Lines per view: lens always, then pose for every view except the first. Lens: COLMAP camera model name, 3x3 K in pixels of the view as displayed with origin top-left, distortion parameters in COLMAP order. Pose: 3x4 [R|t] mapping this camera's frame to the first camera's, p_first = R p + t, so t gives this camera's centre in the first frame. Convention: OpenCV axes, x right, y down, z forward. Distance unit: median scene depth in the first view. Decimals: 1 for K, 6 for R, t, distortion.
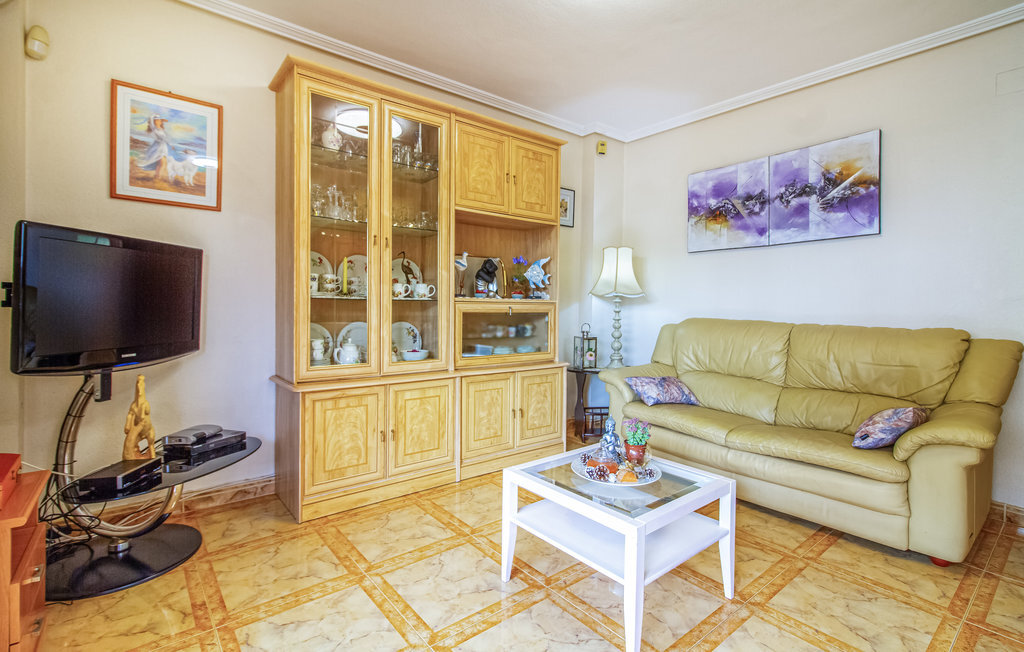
lens RADIAL K [[477.1, 0, 515.1], [0, 477.1, 310.0], [0, 0, 1]] dist [0.002012, 0.000423]
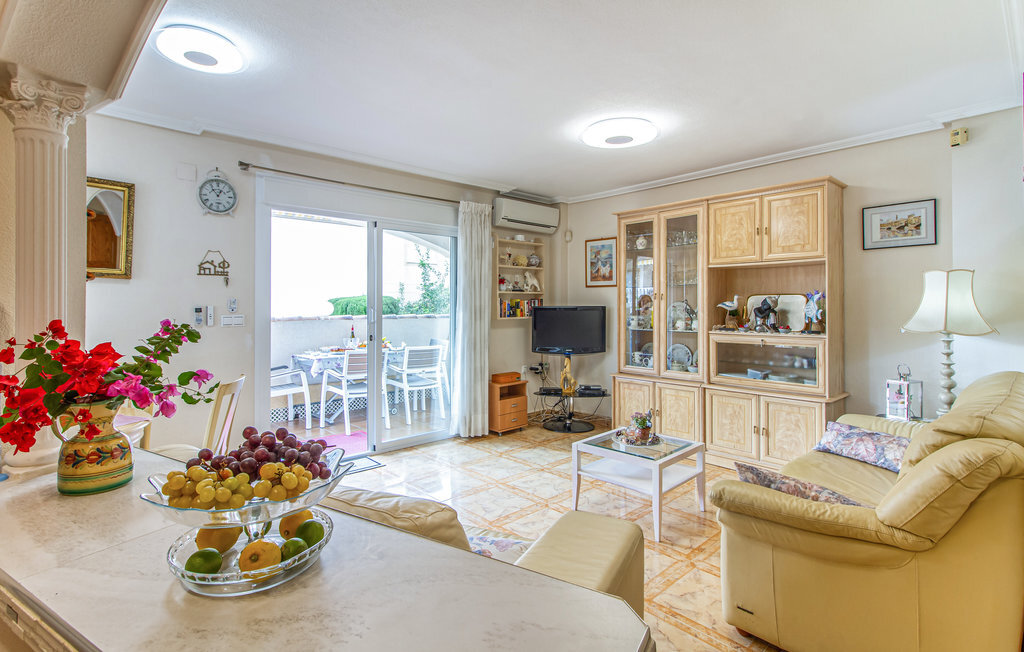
lens RADIAL K [[477.1, 0, 515.1], [0, 477.1, 310.0], [0, 0, 1]] dist [0.002012, 0.000423]
pose [[0.079813, -0.006086, -0.996791, 1.218547], [-0.008262, 0.999943, -0.006767, -0.073566], [0.996776, 0.008775, 0.079758, 0.328459]]
